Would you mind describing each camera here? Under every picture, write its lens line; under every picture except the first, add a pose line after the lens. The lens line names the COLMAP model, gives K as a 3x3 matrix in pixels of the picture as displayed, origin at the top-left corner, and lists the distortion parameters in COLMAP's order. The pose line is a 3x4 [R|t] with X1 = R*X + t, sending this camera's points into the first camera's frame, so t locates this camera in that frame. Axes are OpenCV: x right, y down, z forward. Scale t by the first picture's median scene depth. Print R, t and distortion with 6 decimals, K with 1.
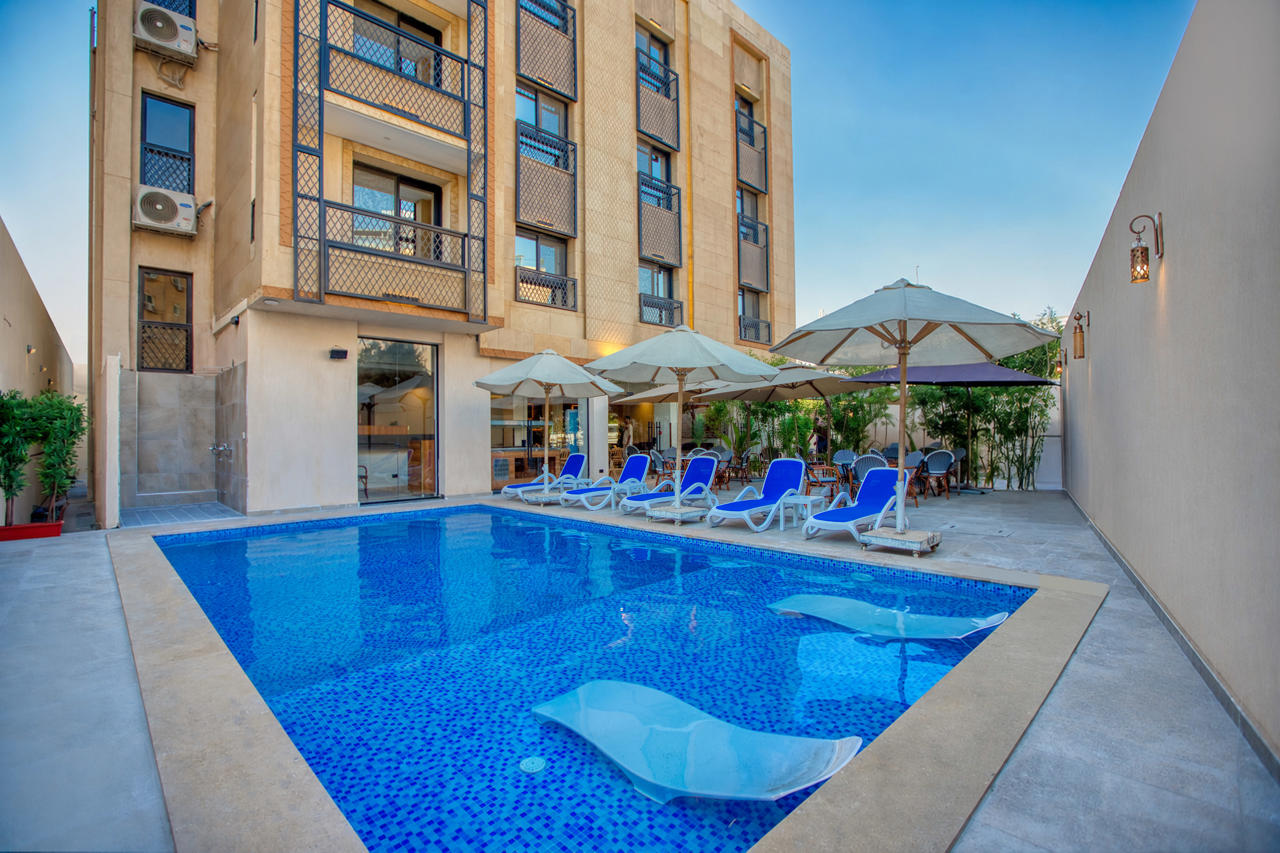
lens RADIAL K [[586.4, 0, 628.7], [0, 586.4, 425.3], [0, 0, 1]] dist [0.000842, 0.000401]
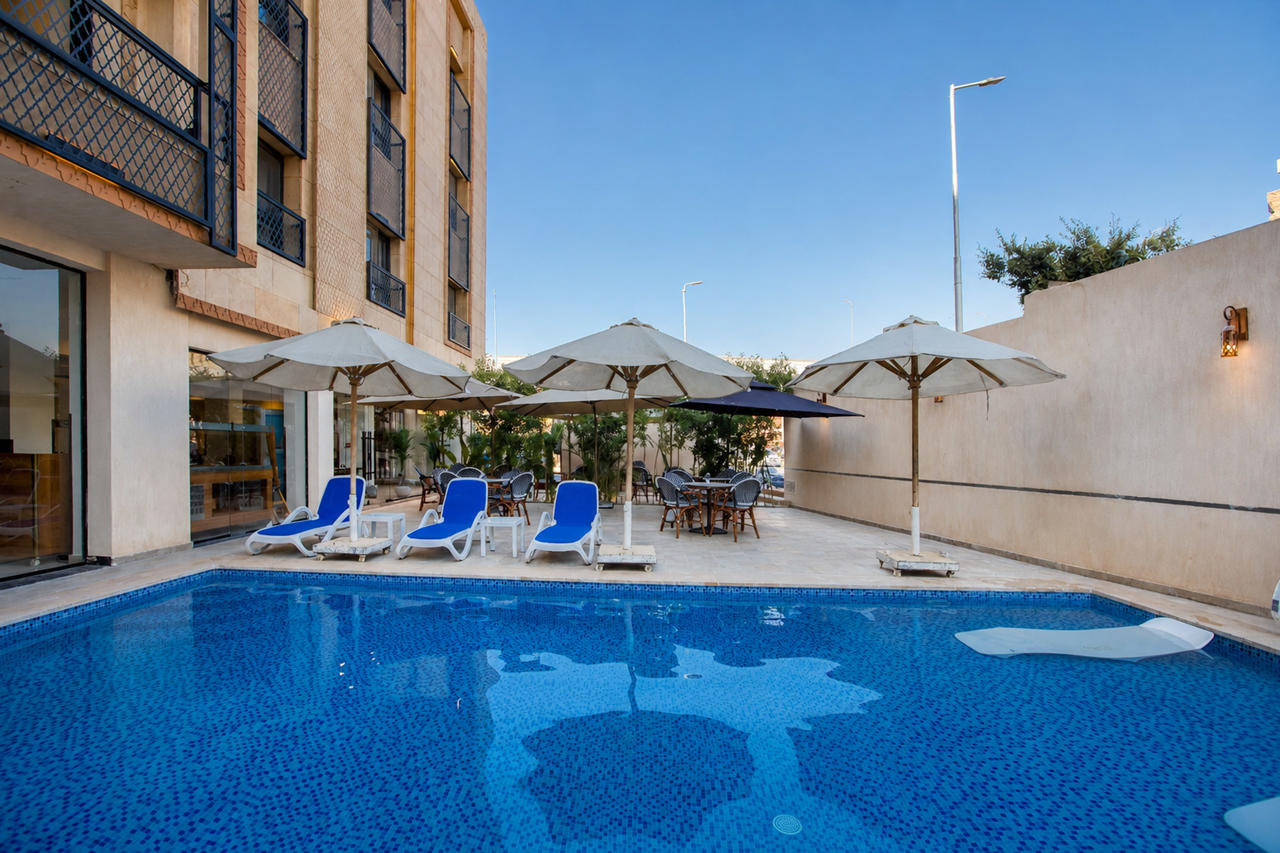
lens RADIAL K [[586.4, 0, 626.9], [0, 586.4, 455.5], [0, 0, 1]] dist [0.000842, 0.000401]
pose [[0.737729, 0.013422, 0.674963, -0.267096], [-0.032125, 0.999368, 0.015240, 0.002258], [-0.674332, -0.032926, 0.737694, 0.232387]]
